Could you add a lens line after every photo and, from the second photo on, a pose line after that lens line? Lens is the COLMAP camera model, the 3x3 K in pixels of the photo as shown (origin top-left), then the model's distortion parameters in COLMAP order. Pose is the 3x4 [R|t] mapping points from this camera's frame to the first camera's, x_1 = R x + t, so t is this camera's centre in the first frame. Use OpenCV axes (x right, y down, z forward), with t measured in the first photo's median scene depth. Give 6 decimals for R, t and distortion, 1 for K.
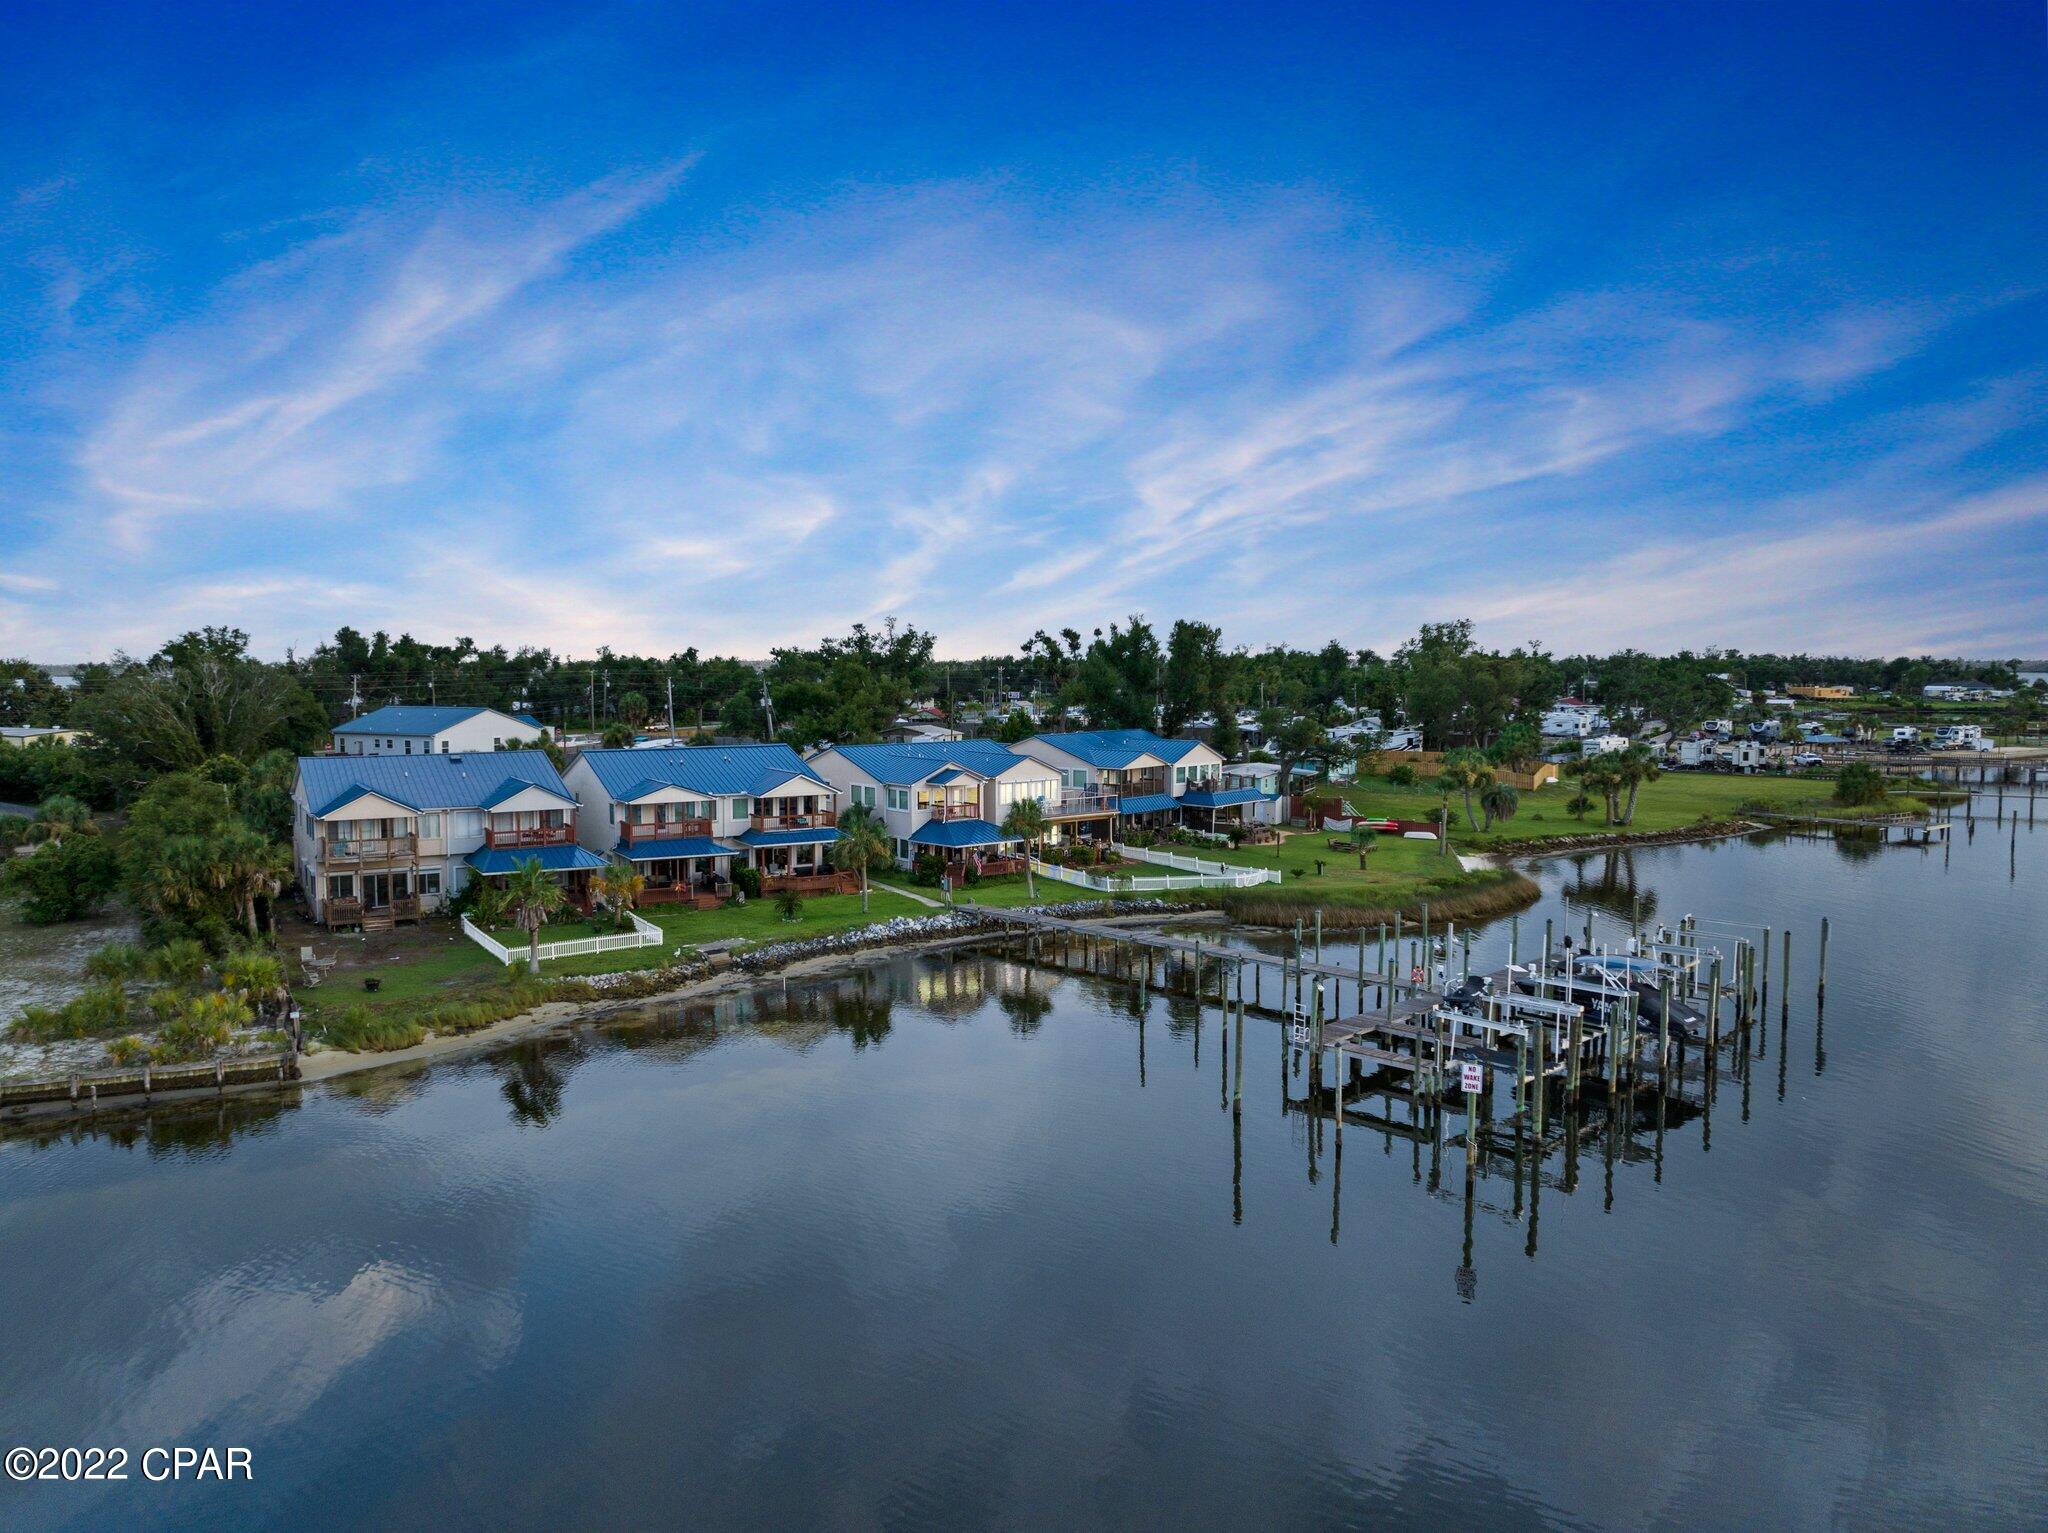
lens RADIAL K [[1424.2, 0, 1024.0], [0, 1424.2, 766.5], [0, 0, 1]] dist [-0.026664, 0.005236]
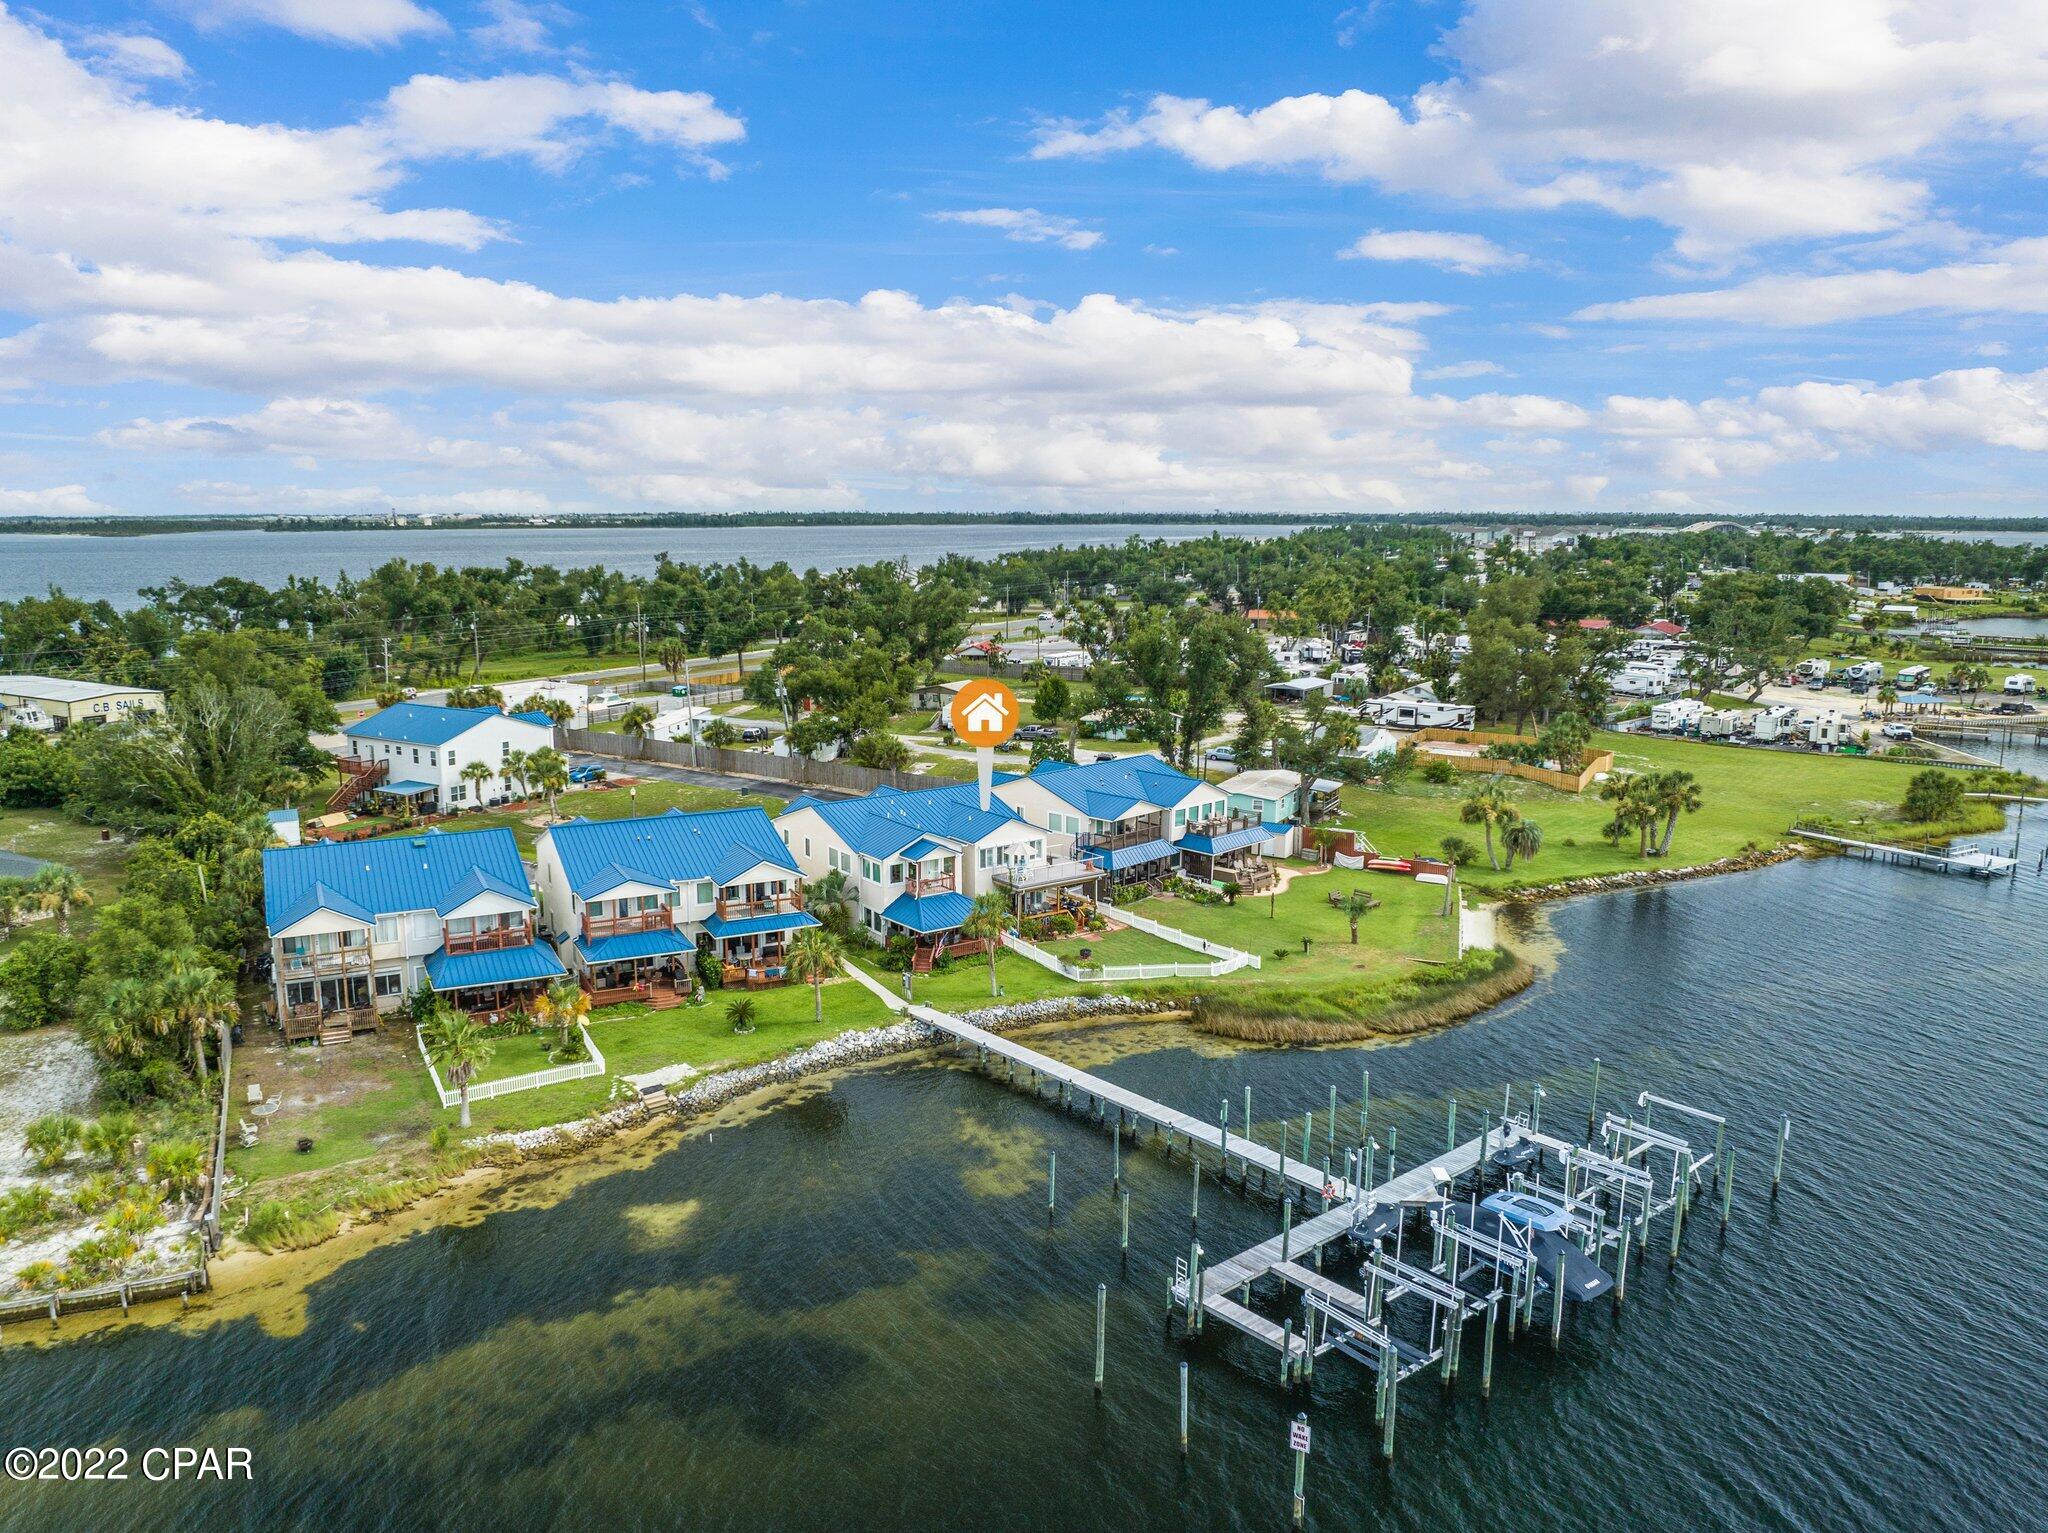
lens RADIAL K [[1457.4, 0, 1024.0], [0, 1457.4, 766.5], [0, 0, 1]] dist [-0.026880, 0.001385]
pose [[0.997909, 0.011477, -0.063613, 0.079458], [-0.005396, 0.995467, 0.094955, -0.145022], [0.064415, -0.094413, 0.993447, 0.017006]]
